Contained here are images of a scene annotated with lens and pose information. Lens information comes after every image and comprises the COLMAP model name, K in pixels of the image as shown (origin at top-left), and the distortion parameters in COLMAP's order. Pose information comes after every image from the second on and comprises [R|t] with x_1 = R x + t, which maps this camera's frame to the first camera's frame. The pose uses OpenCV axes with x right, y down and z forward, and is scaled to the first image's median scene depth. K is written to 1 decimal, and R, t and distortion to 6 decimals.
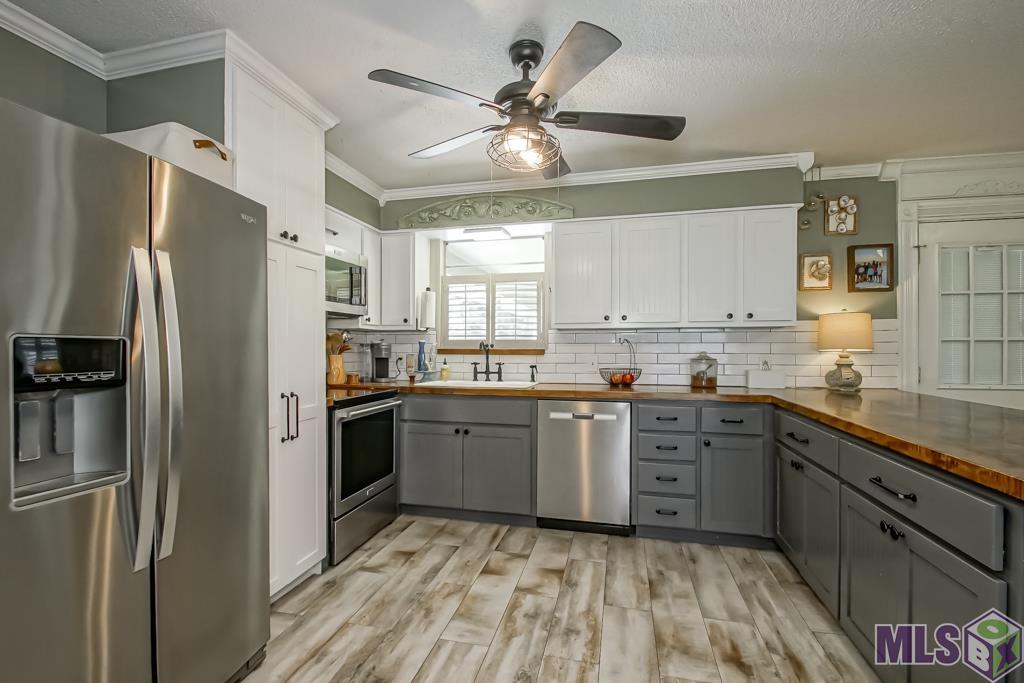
lens RADIAL K [[469.1, 0, 493.7], [0, 469.1, 352.0], [0, 0, 1]] dist [-0.001310, -0.000600]
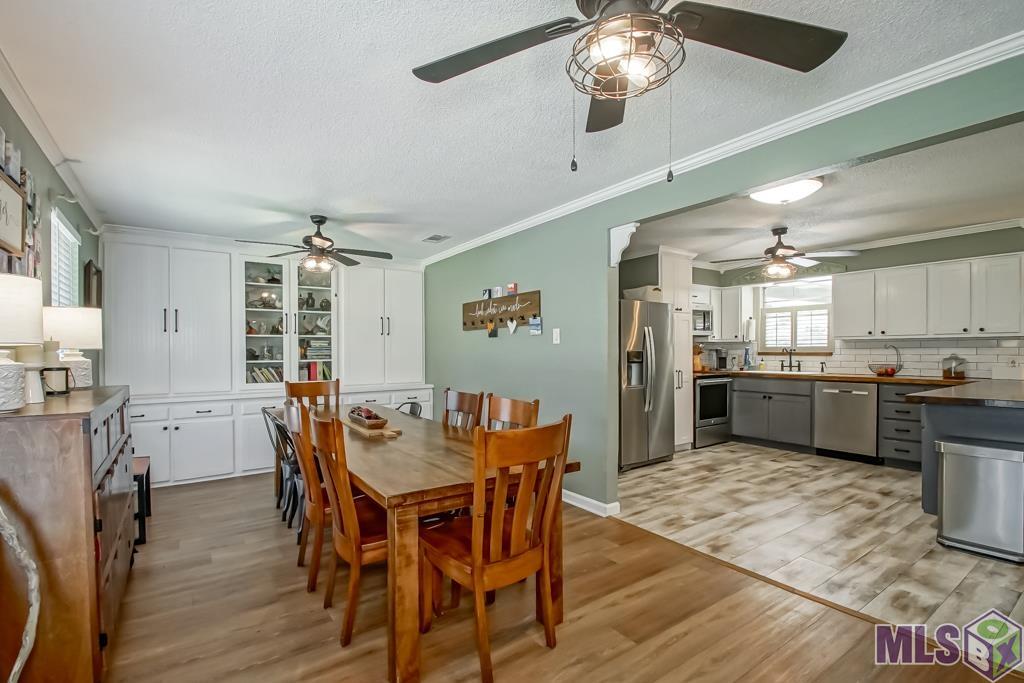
lens RADIAL K [[469.1, 0, 493.7], [0, 469.1, 352.0], [0, 0, 1]] dist [-0.001310, -0.000600]
pose [[0.750374, -0.002994, -0.661006, 0.331915], [0.000999, 0.999994, -0.003394, -0.002712], [0.661012, 0.001886, 0.750373, -1.057020]]
